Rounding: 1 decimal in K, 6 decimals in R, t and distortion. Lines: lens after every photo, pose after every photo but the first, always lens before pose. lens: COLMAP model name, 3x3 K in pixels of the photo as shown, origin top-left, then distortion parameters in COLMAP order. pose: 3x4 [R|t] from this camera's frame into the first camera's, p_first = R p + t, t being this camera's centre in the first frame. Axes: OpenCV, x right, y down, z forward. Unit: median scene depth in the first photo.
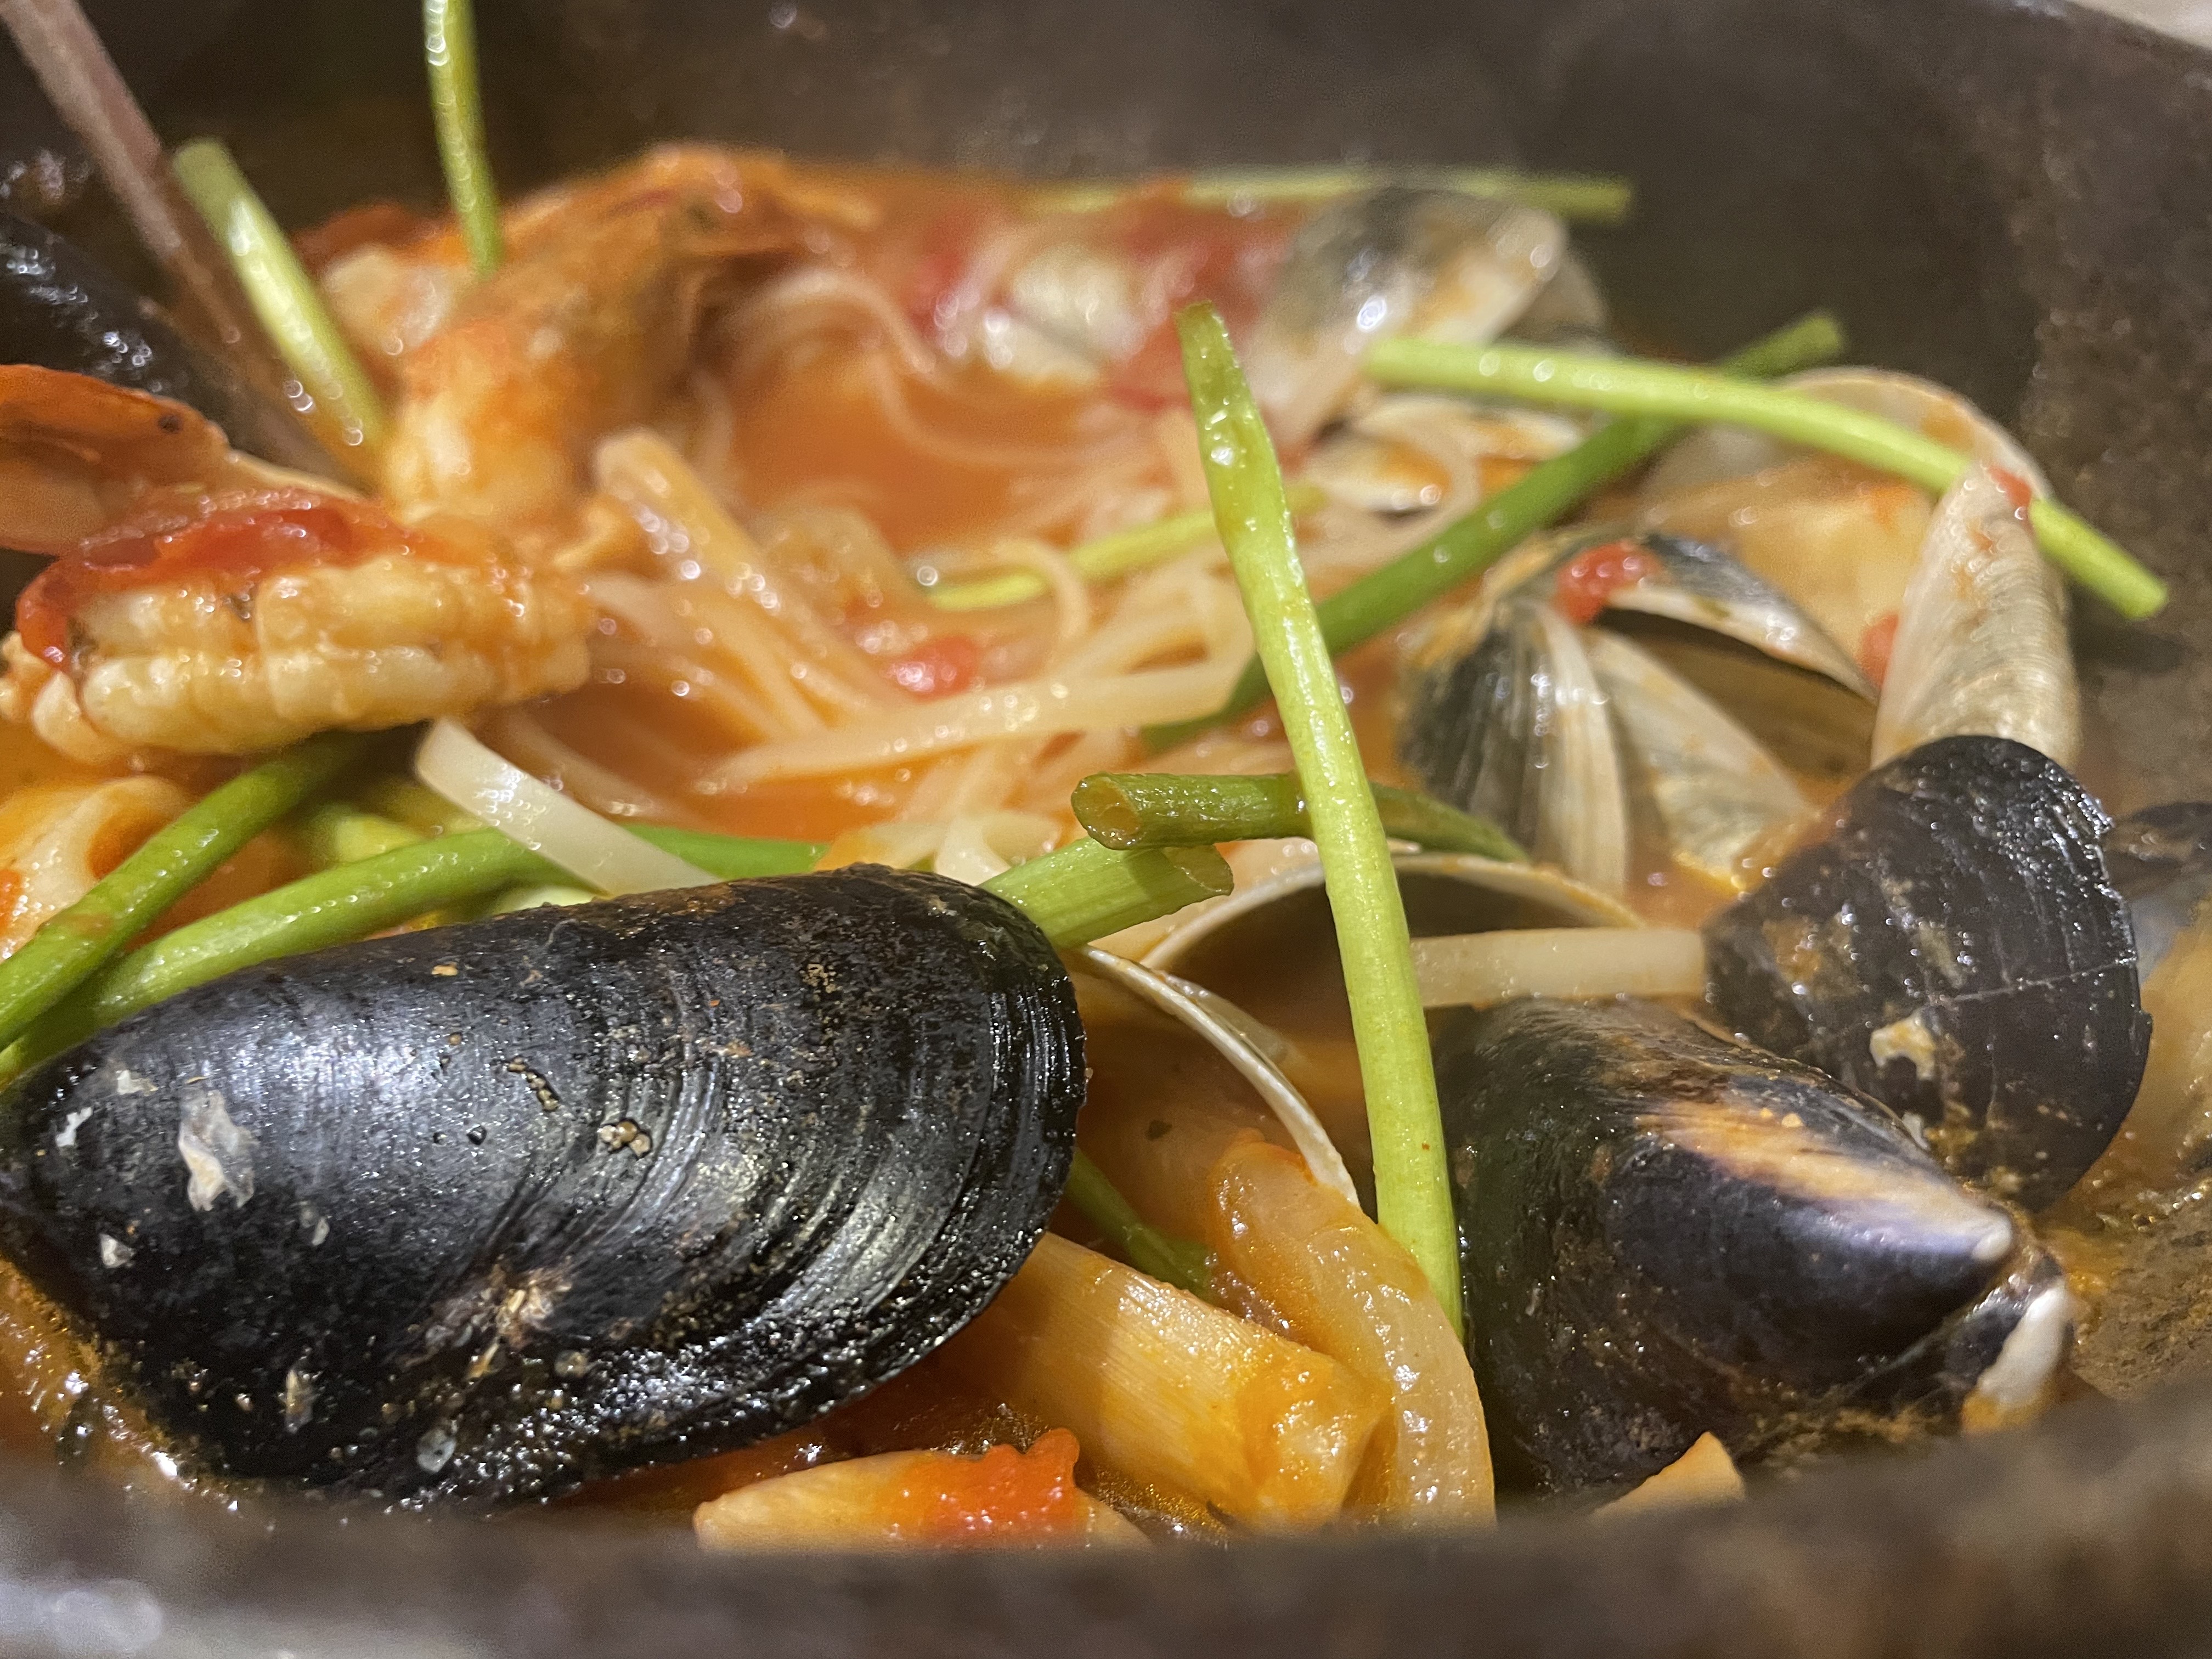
lens RADIAL K [[1772.8, 0, 1106.0], [0, 1772.8, 829.5], [0, 0, 1]] dist [0.036896, -0.090903]
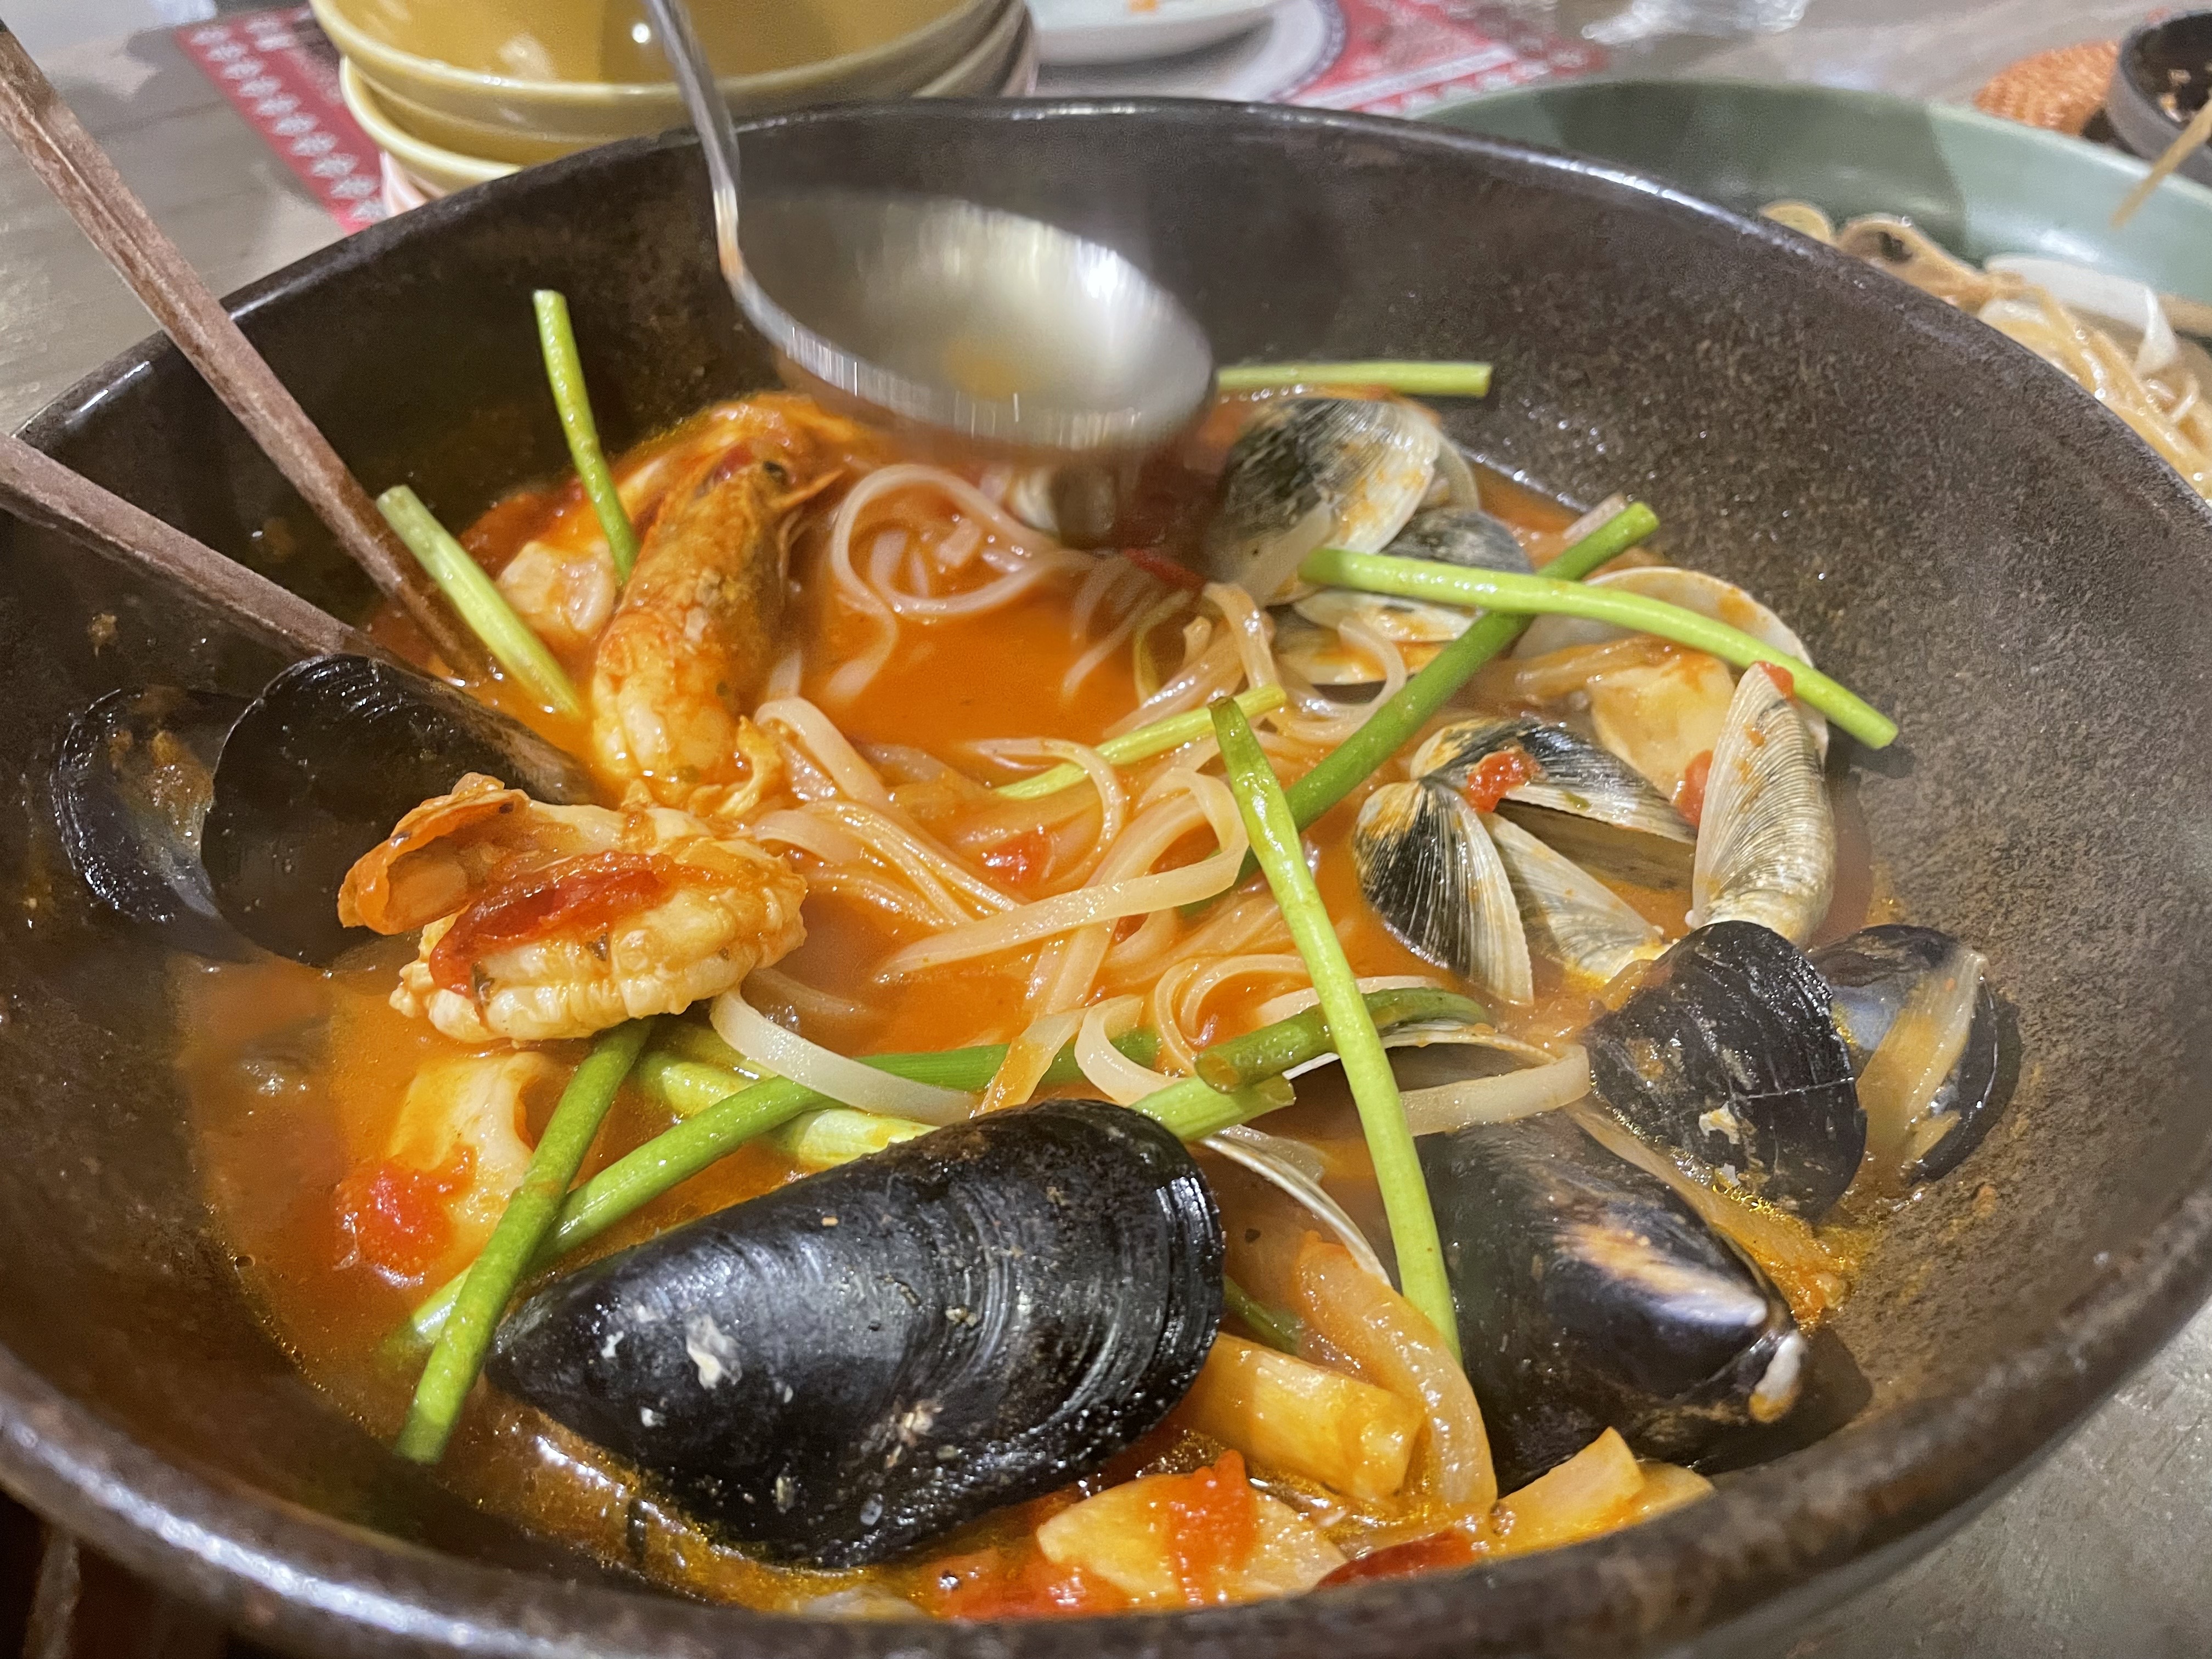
lens RADIAL K [[1696.9, 0, 1101.4], [0, 1696.9, 825.4], [0, 0, 1]] dist [0.074402, -0.122078]
pose [[0.993679, -0.104923, 0.039919, -0.147469], [0.101525, 0.991668, 0.079290, -0.379143], [-0.047905, -0.074736, 0.996052, -0.543769]]
